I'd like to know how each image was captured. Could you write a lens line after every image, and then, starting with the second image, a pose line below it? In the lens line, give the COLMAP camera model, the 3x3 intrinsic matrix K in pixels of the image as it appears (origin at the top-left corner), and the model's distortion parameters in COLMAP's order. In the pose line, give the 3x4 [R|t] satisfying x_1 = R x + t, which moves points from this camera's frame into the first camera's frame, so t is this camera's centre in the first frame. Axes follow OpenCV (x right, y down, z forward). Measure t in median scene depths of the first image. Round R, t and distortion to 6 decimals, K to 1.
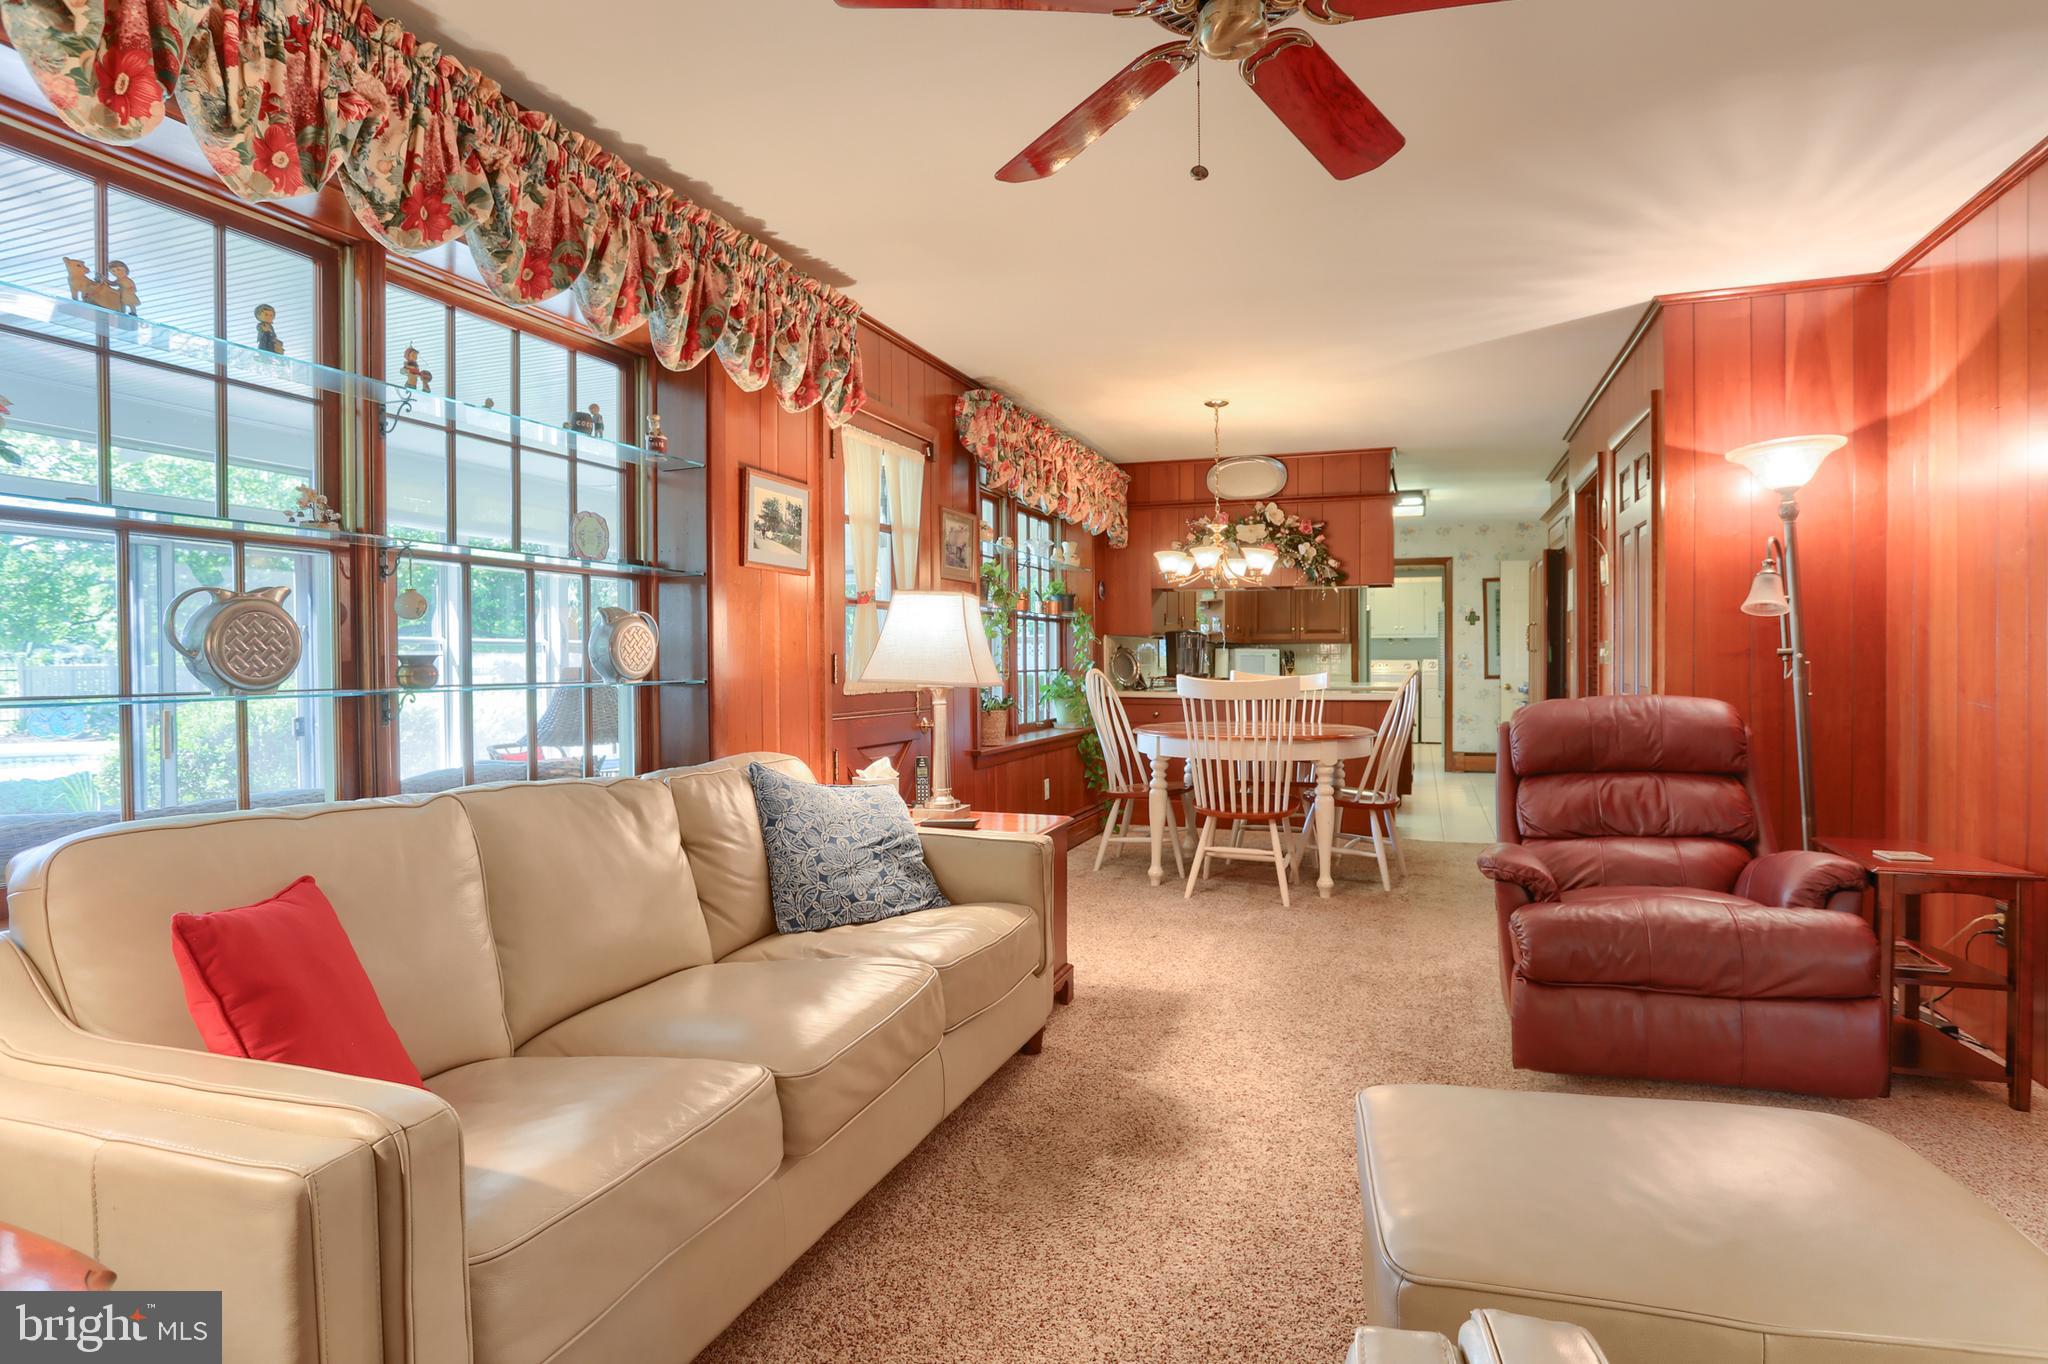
lens RADIAL K [[1104.1, 0, 1024.0], [0, 1104.1, 682.0], [0, 0, 1]] dist [-0.000284, 0.000737]
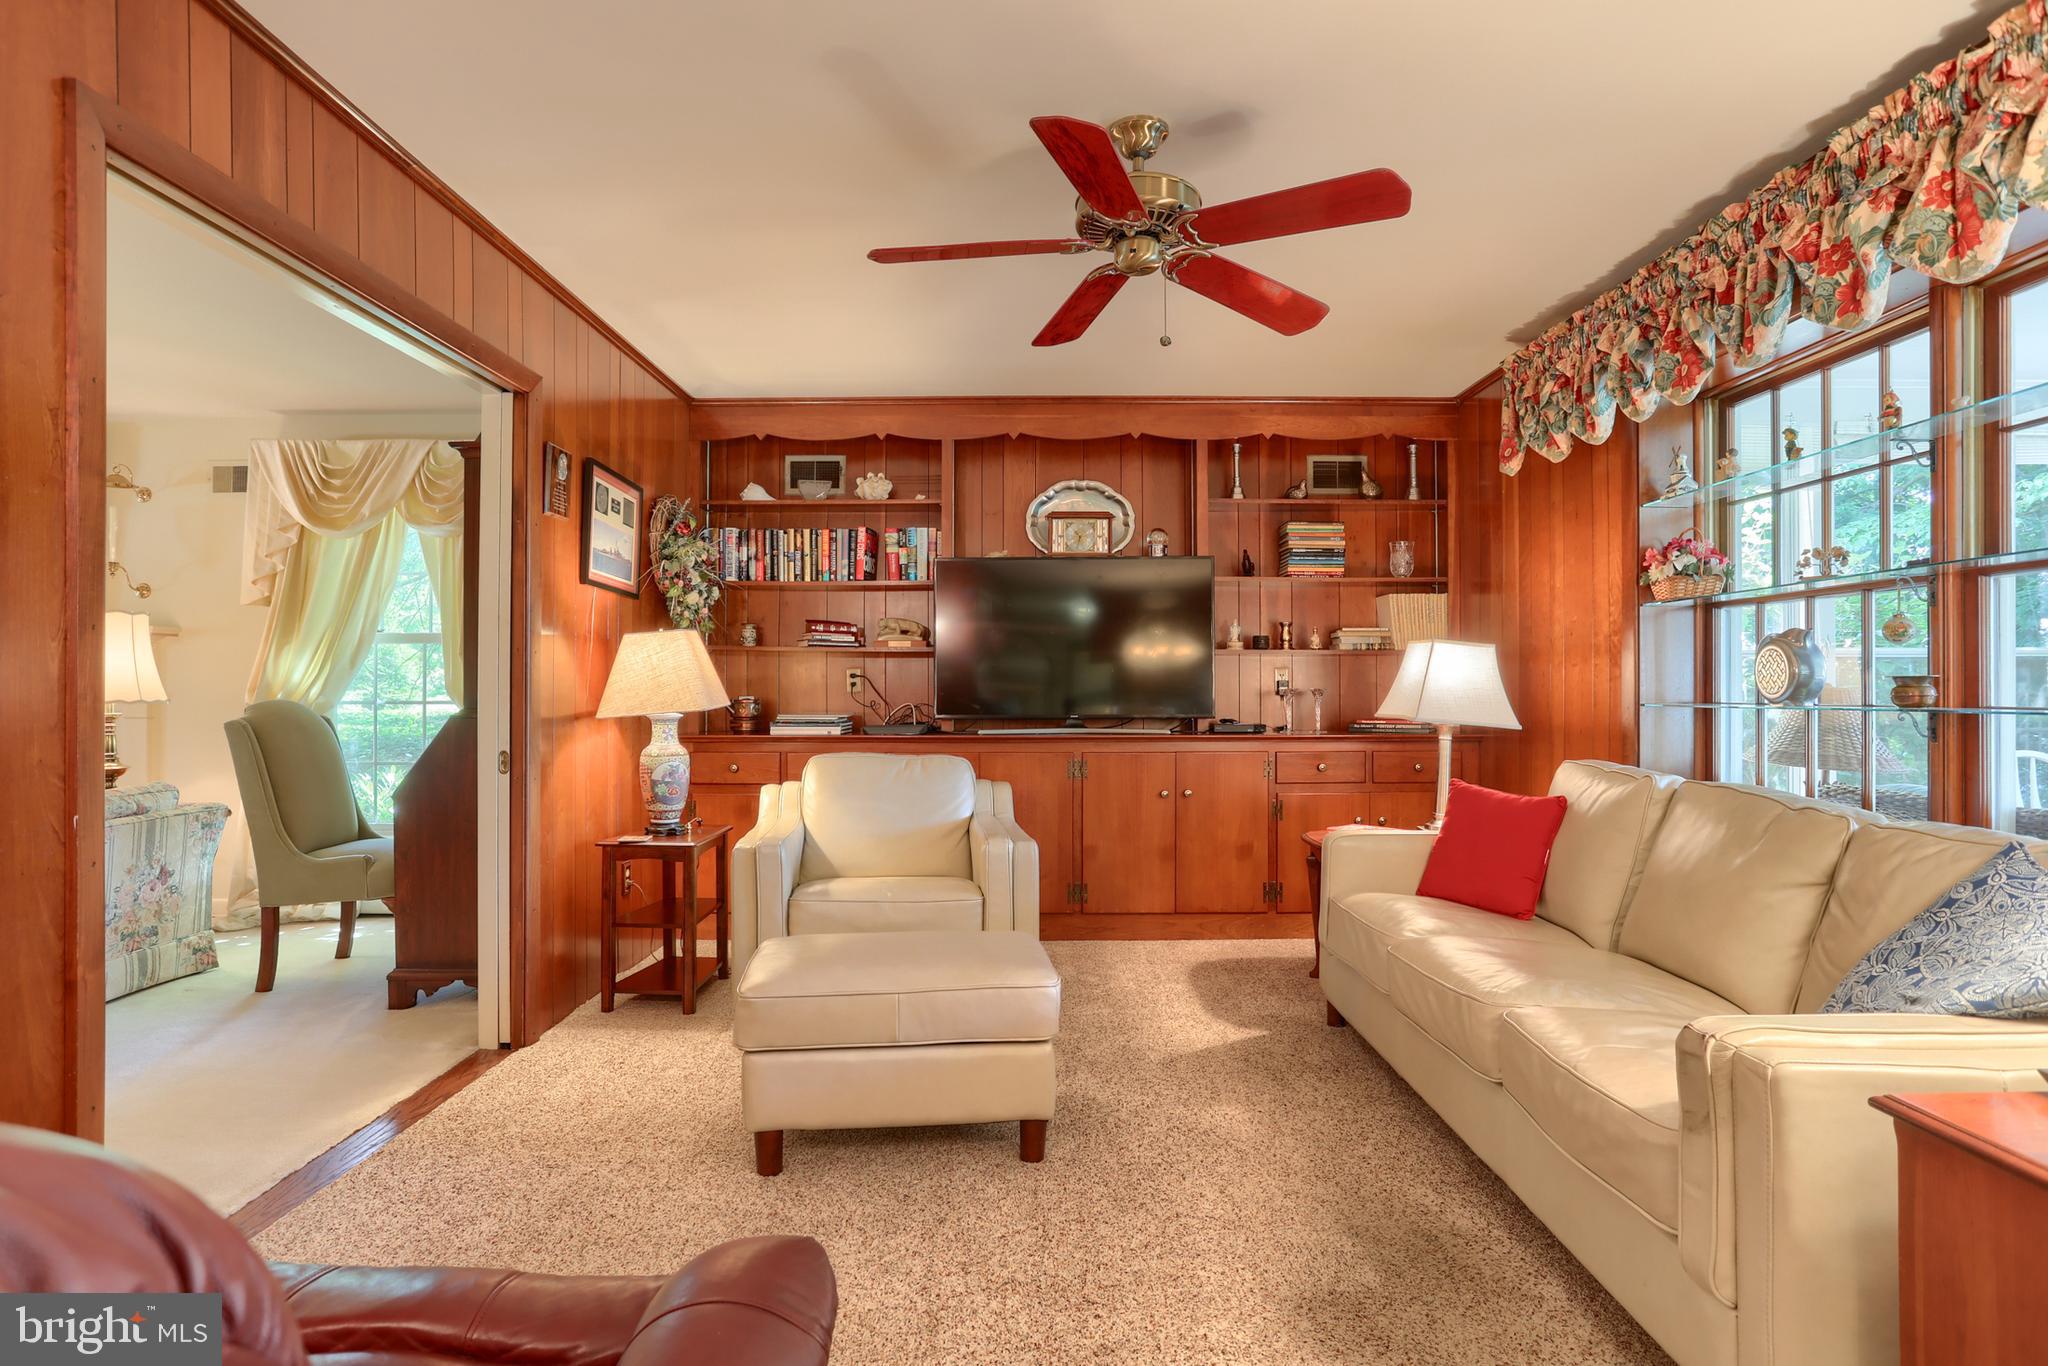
lens RADIAL K [[1104.1, 0, 1024.0], [0, 1104.1, 683.0], [0, 0, 1]] dist [-0.000284, 0.000737]
pose [[-0.947104, 0.020894, -0.320245, 0.640158], [0.020351, 0.999780, 0.005043, -0.044087], [0.320280, -0.001741, -0.947321, 1.865109]]
